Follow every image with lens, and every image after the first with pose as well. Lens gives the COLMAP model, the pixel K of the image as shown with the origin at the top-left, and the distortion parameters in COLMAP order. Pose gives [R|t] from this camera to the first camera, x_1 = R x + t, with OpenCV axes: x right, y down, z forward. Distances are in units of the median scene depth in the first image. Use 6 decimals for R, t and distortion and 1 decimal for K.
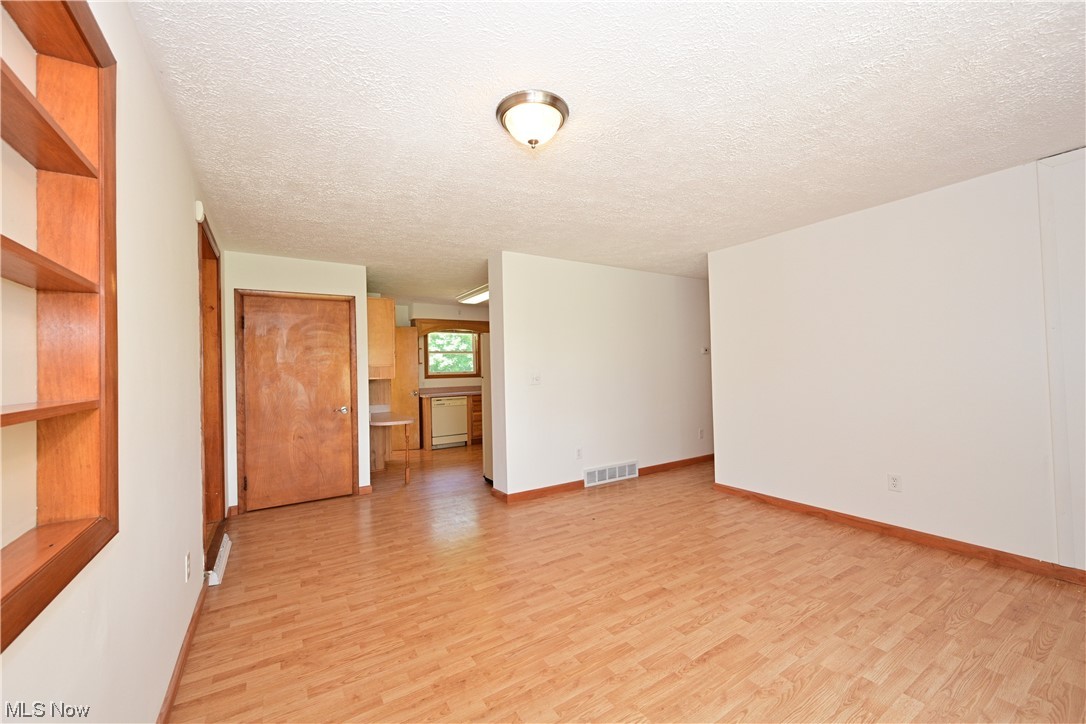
lens RADIAL K [[425.6, 0, 532.3], [0, 425.6, 362.3], [0, 0, 1]] dist [-0.003544, 0.001104]
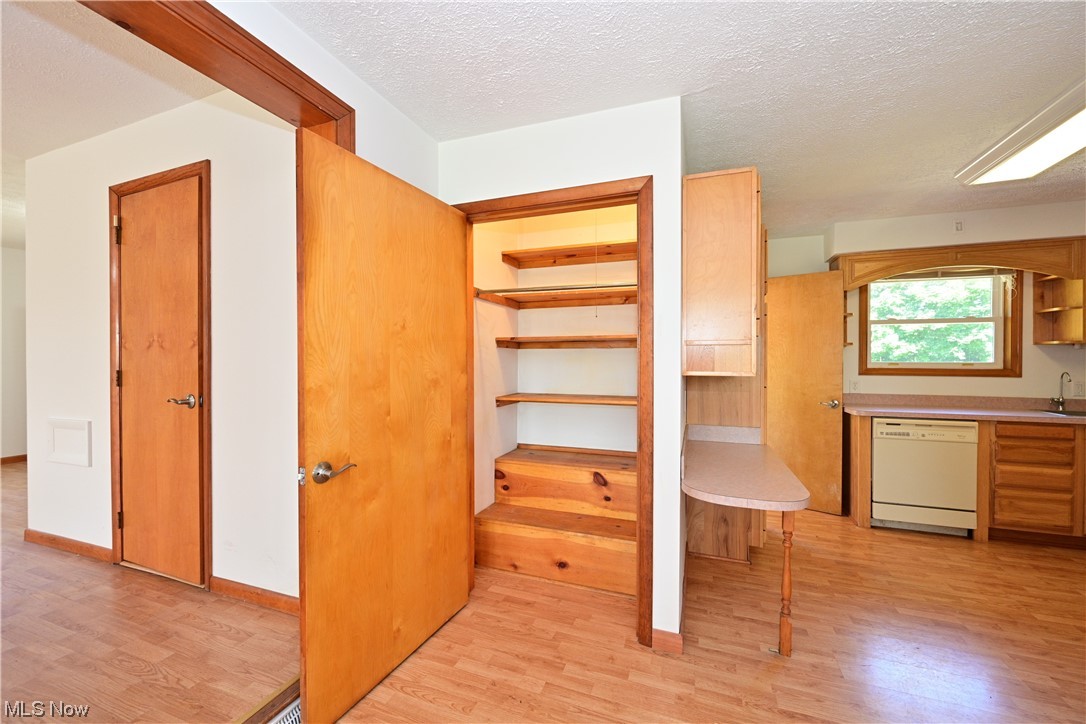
lens RADIAL K [[425.6, 0, 542.1], [0, 425.6, 362.1], [0, 0, 1]] dist [-0.003544, 0.001104]
pose [[0.620701, 0.030459, -0.783455, -0.198976], [-0.007358, 0.999427, 0.033026, 0.020172], [0.784013, -0.014735, 0.620570, 0.855385]]
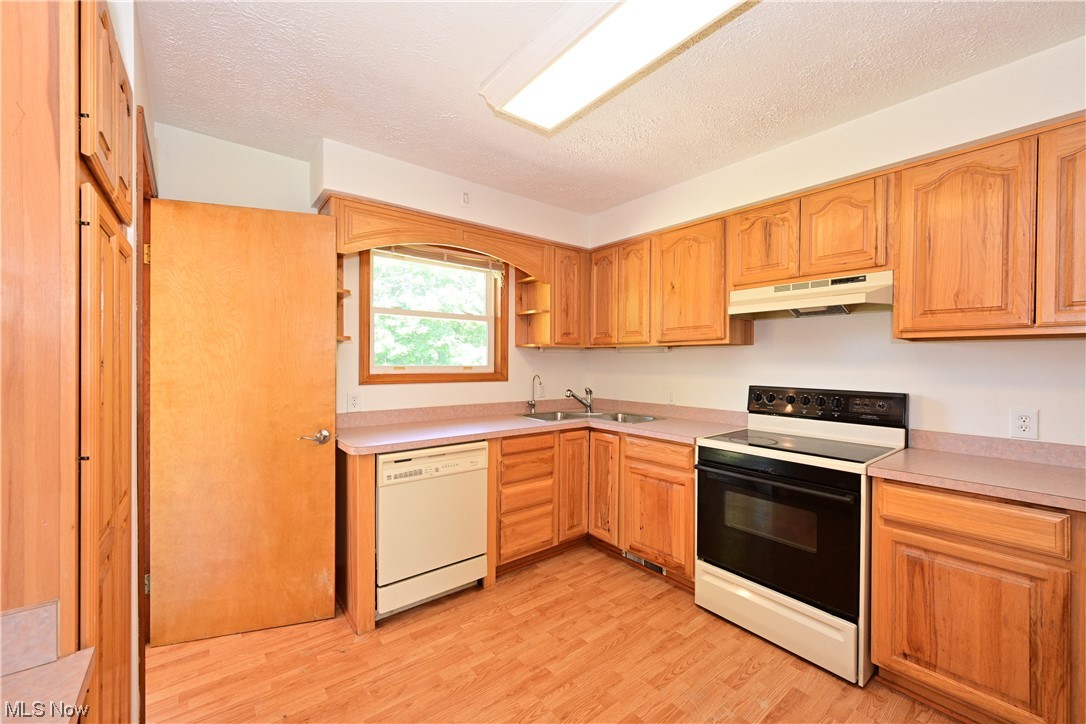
lens RADIAL K [[425.6, 0, 535.2], [0, 425.6, 365.4], [0, 0, 1]] dist [-0.003544, 0.001104]
pose [[0.992116, 0.030517, 0.121550, -0.334379], [-0.033325, 0.999221, 0.021131, 0.023223], [-0.120811, -0.025015, 0.992360, 1.396650]]
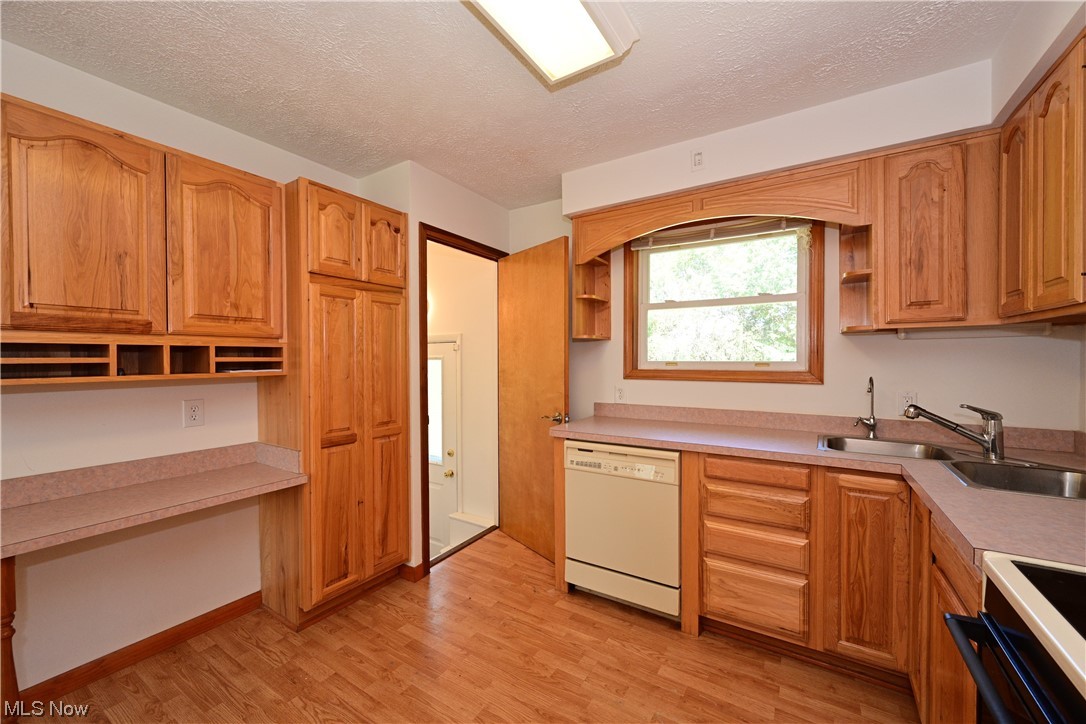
lens RADIAL K [[425.6, 0, 529.4], [0, 425.6, 361.8], [0, 0, 1]] dist [-0.003544, 0.001104]
pose [[0.438618, 0.032068, -0.898101, 0.100085], [0.007000, 0.999211, 0.039097, 0.018632], [0.898647, -0.023436, 0.438047, 1.668116]]
